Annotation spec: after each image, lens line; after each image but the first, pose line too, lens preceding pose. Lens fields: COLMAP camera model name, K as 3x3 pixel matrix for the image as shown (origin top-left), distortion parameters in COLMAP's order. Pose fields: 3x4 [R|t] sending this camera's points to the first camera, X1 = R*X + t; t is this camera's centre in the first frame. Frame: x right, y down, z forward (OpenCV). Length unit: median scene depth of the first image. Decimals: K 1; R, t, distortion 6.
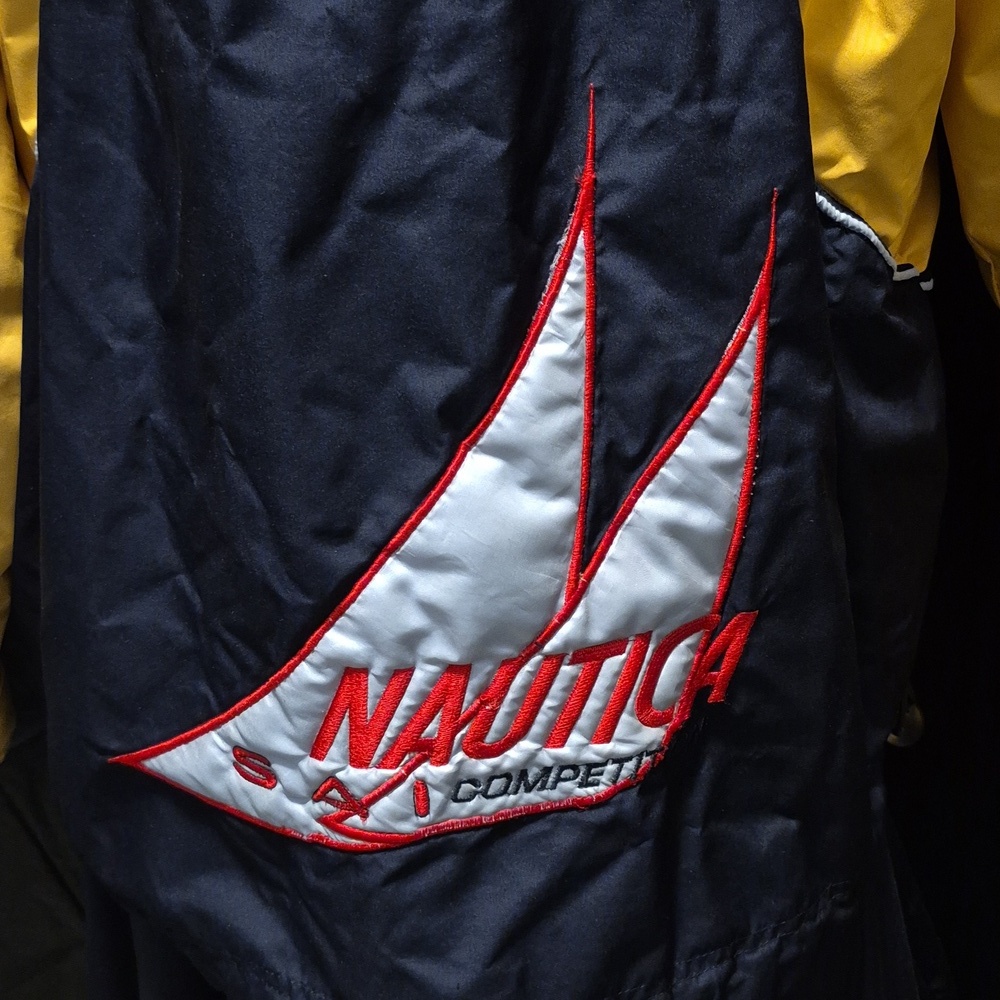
lens RADIAL K [[1531.9, 0, 499.6], [0, 1531.9, 514.2], [0, 0, 1]] dist [0.142601, -0.179215]
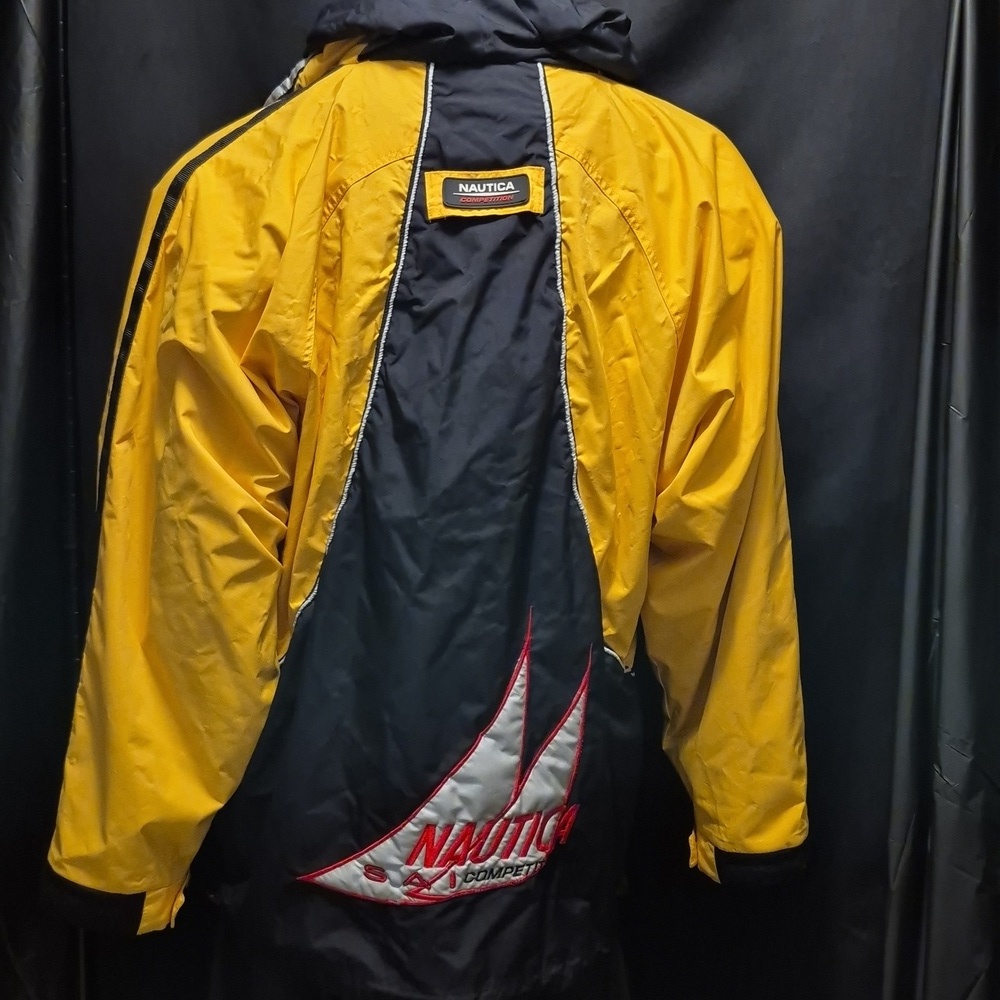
lens RADIAL K [[1531.9, 0, 499.6], [0, 1531.9, 514.2], [0, 0, 1]] dist [0.142601, -0.179215]
pose [[0.972139, 0.044855, 0.230072, -0.578477], [0.006492, 0.975992, -0.217712, 0.151653], [-0.234314, 0.213140, 0.948509, -1.507141]]
